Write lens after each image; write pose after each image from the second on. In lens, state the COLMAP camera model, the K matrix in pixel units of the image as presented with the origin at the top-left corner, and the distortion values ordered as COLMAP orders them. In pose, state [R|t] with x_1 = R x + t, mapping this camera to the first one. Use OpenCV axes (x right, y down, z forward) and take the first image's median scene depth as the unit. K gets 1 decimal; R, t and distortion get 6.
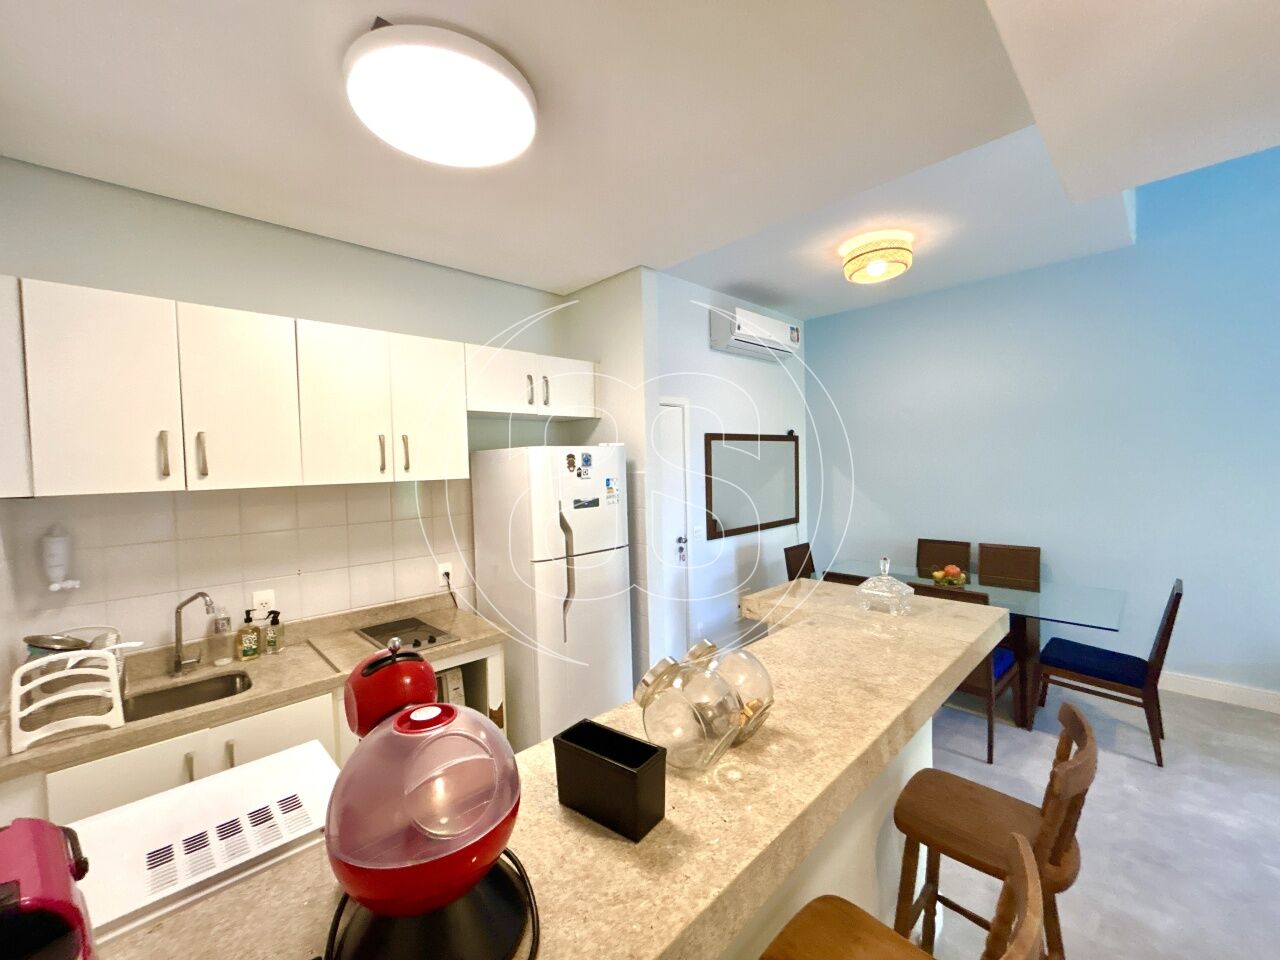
lens RADIAL K [[516.4, 0, 633.5], [0, 516.4, 481.2], [0, 0, 1]] dist [0.001817, 0.000193]
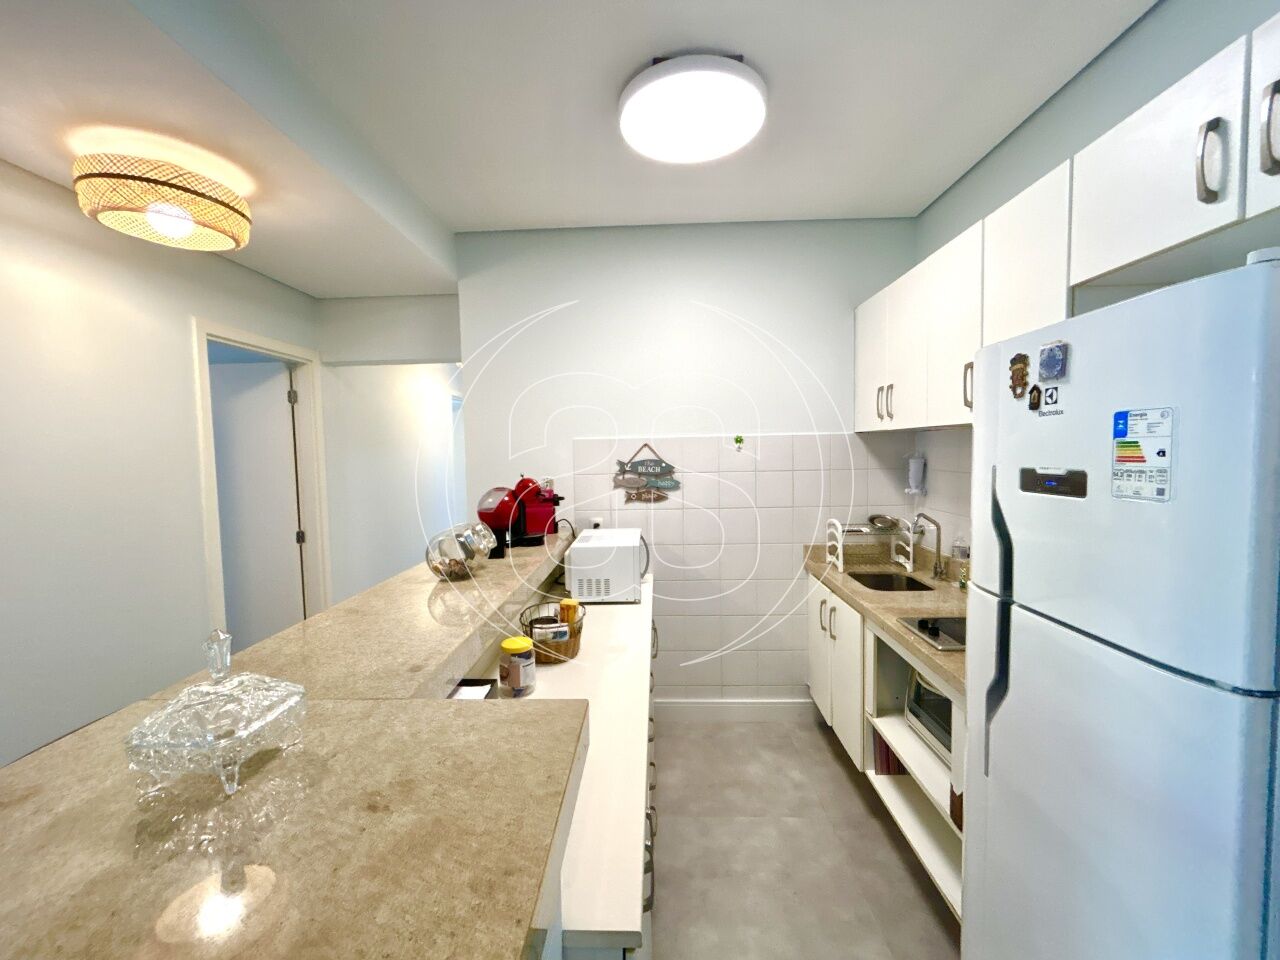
lens RADIAL K [[519.9, 0, 636.3], [0, 519.9, 480.6], [0, 0, 1]] dist [0.000917, -0.000088]
pose [[-0.712340, 0.081178, -0.697124, 0.381198], [0.010526, 0.994412, 0.105040, 0.000078], [0.701756, 0.067486, -0.709214, 1.076051]]
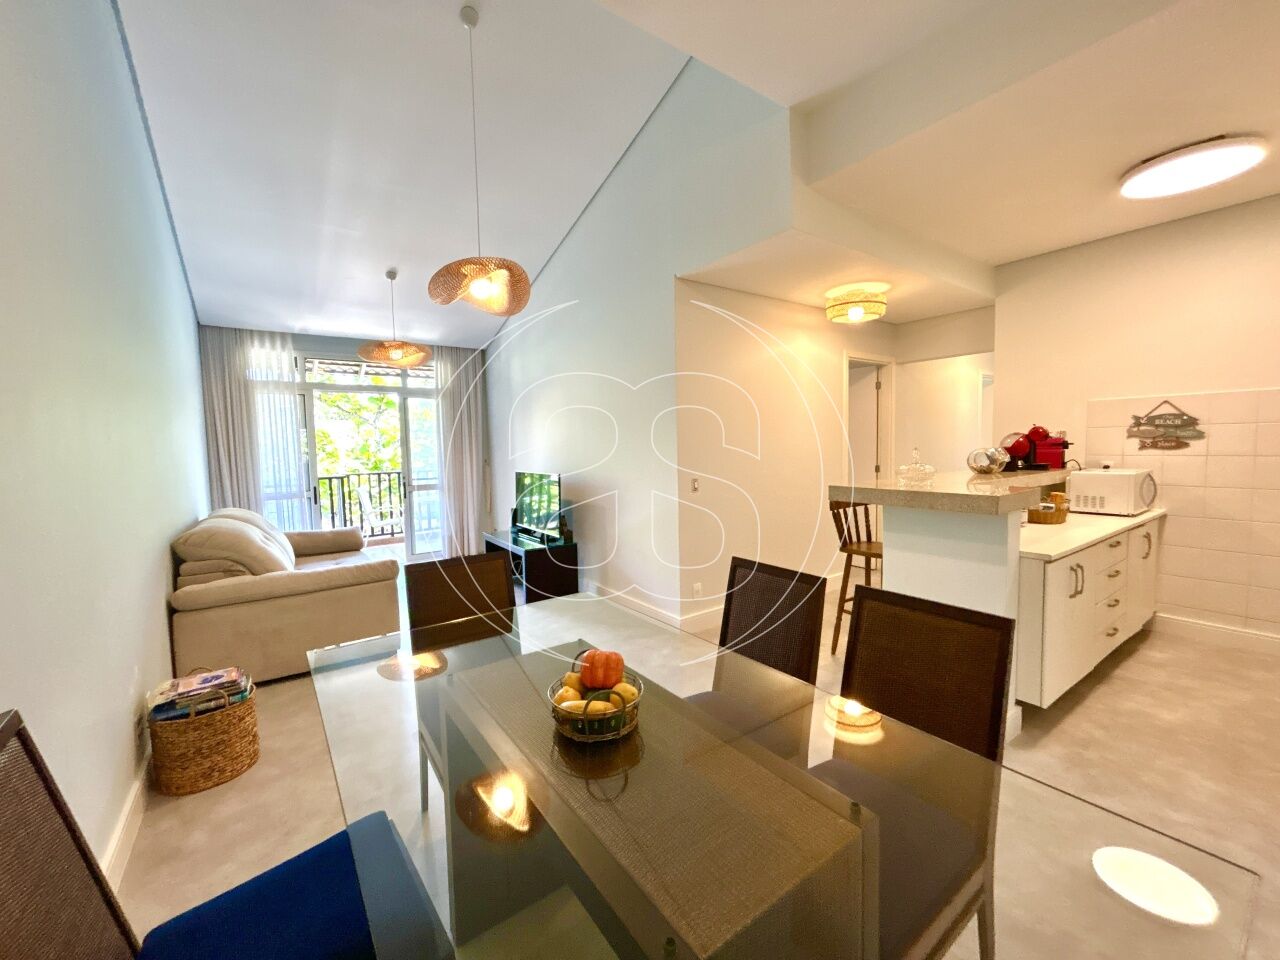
lens RADIAL K [[519.9, 0, 636.3], [0, 519.9, 480.6], [0, 0, 1]] dist [0.000917, -0.000088]
pose [[-0.989765, 0.035401, 0.138248, 0.769932], [0.050143, 0.993244, 0.104651, 0.035558], [-0.133610, 0.110512, -0.984853, 1.844683]]
